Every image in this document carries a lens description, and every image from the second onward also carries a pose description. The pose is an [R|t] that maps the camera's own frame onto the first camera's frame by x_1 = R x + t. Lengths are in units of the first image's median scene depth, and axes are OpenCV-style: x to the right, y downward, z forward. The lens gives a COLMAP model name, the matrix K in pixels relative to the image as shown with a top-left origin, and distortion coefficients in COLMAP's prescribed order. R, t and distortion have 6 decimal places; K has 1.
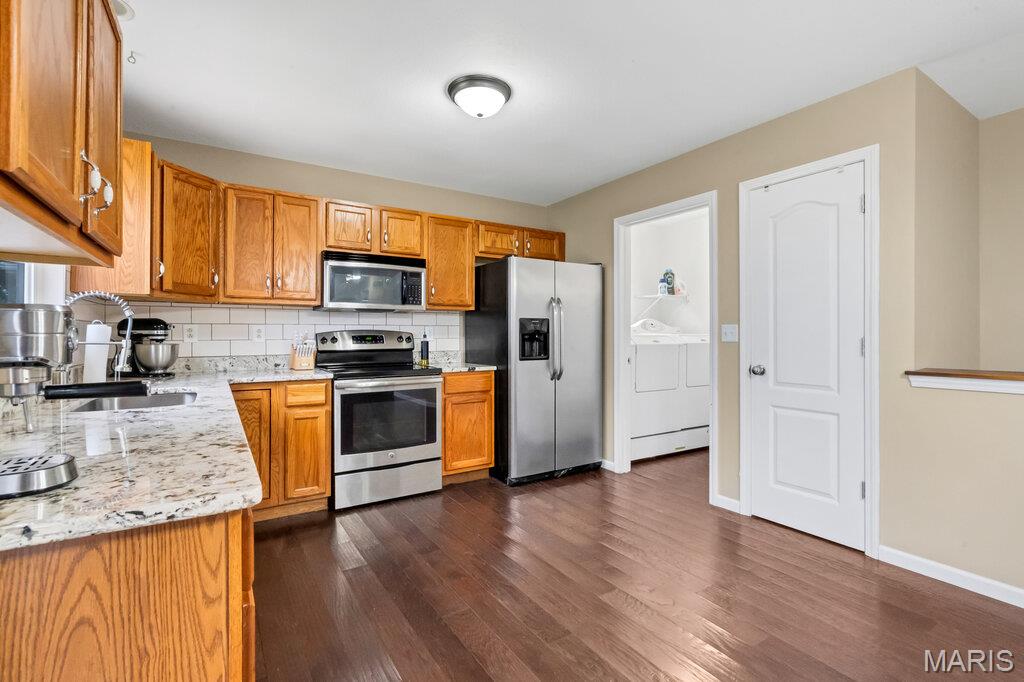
lens RADIAL K [[465.7, 0, 507.5], [0, 465.7, 335.1], [0, 0, 1]] dist [-0.002008, 0.000726]
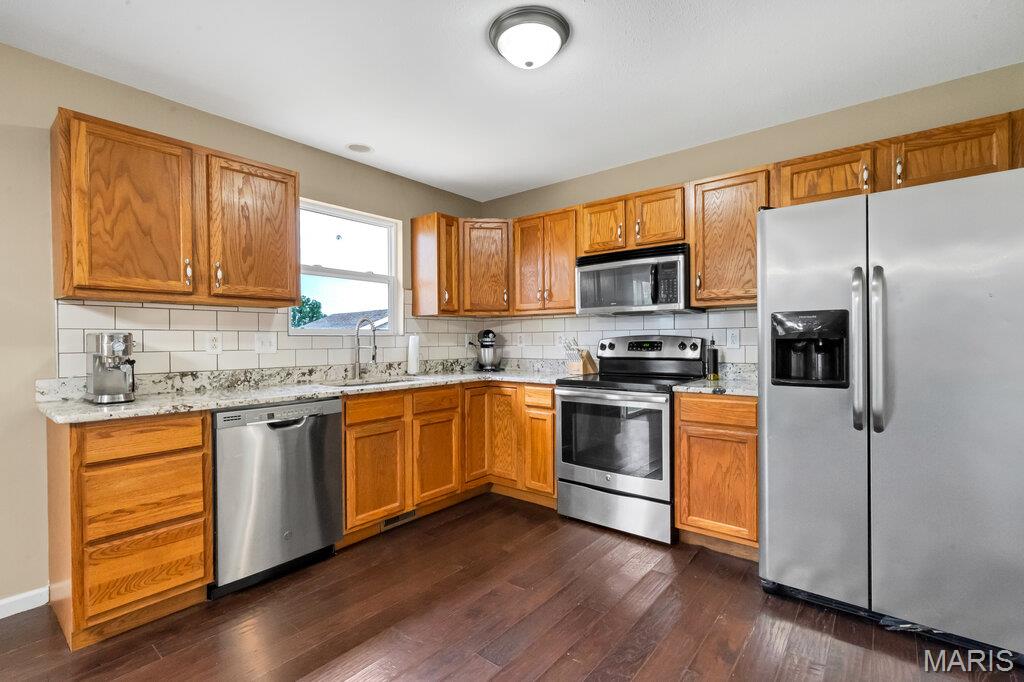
lens RADIAL K [[465.7, 0, 511.9], [0, 465.7, 344.5], [0, 0, 1]] dist [-0.002008, 0.000726]
pose [[0.321460, 0.008405, -0.946886, 0.523915], [0.004391, 0.999937, 0.010367, -0.004585], [0.946913, -0.007491, 0.321403, 0.543294]]
